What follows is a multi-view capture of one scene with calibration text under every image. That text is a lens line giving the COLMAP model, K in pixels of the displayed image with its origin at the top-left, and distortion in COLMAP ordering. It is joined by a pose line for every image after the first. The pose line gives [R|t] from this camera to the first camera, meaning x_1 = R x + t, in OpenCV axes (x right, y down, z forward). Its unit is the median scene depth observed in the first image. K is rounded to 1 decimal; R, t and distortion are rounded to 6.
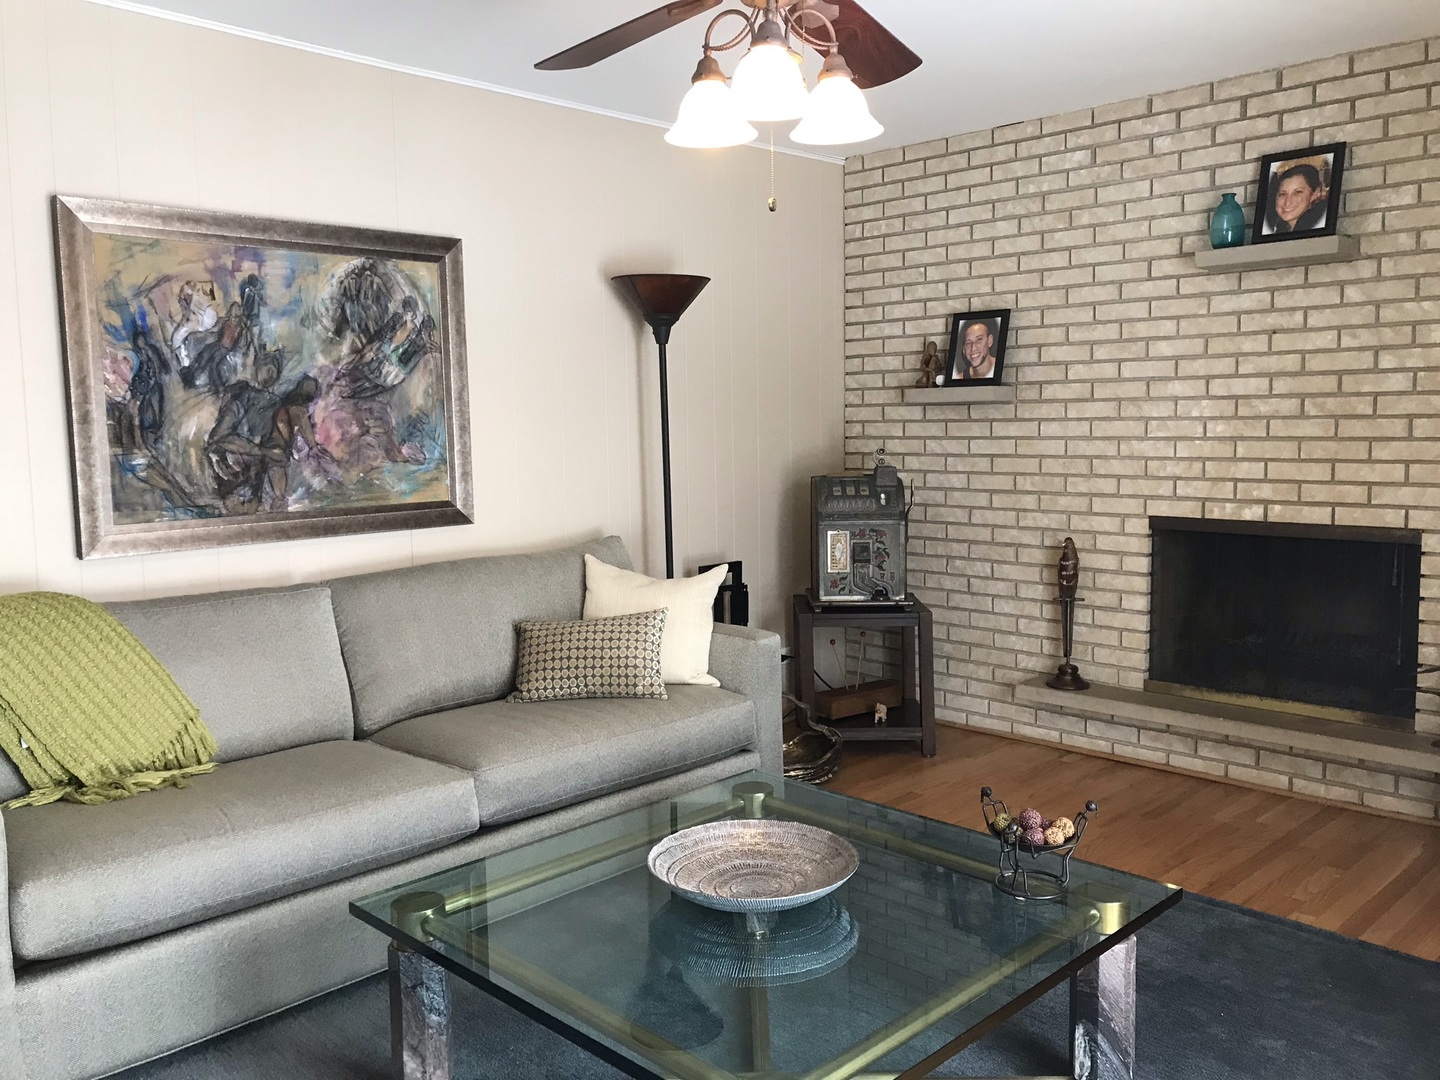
lens RADIAL K [[1192.4, 0, 719.4], [0, 1192.4, 526.7], [0, 0, 1]] dist [0.025380, -0.010319]
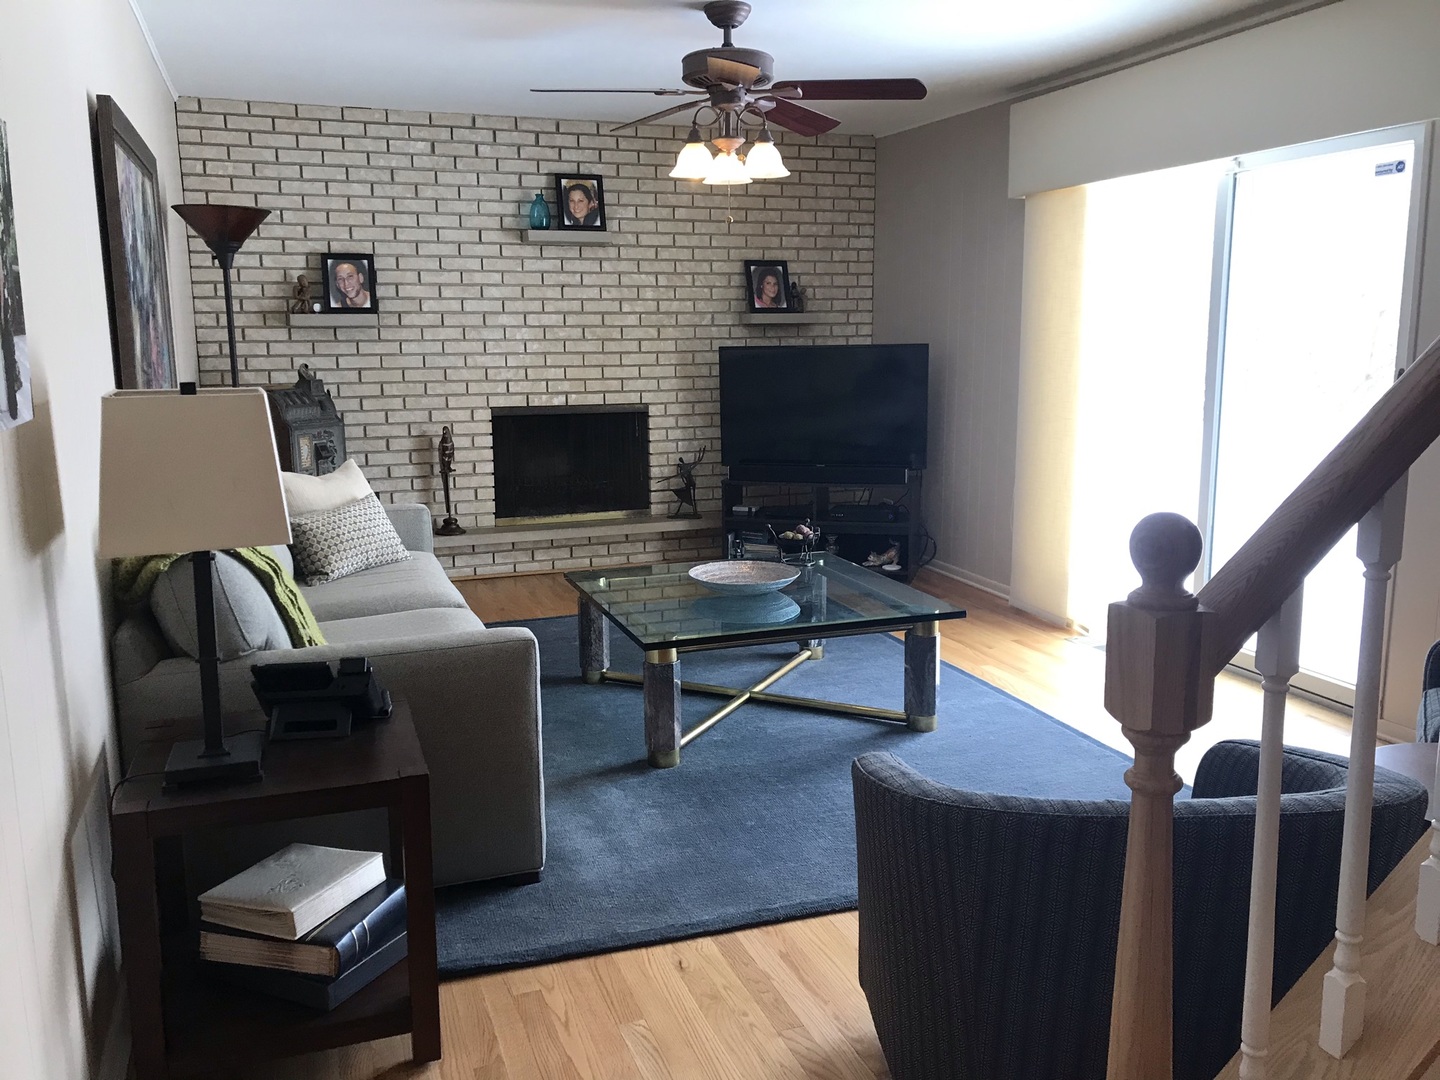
lens RADIAL K [[1192.4, 0, 712.5], [0, 1192.4, 537.7], [0, 0, 1]] dist [0.025380, -0.010319]
pose [[0.427777, -0.145598, 0.892081, -0.876104], [0.082091, 0.989121, 0.122072, -0.007224], [-0.900149, 0.021012, 0.435075, 0.123944]]
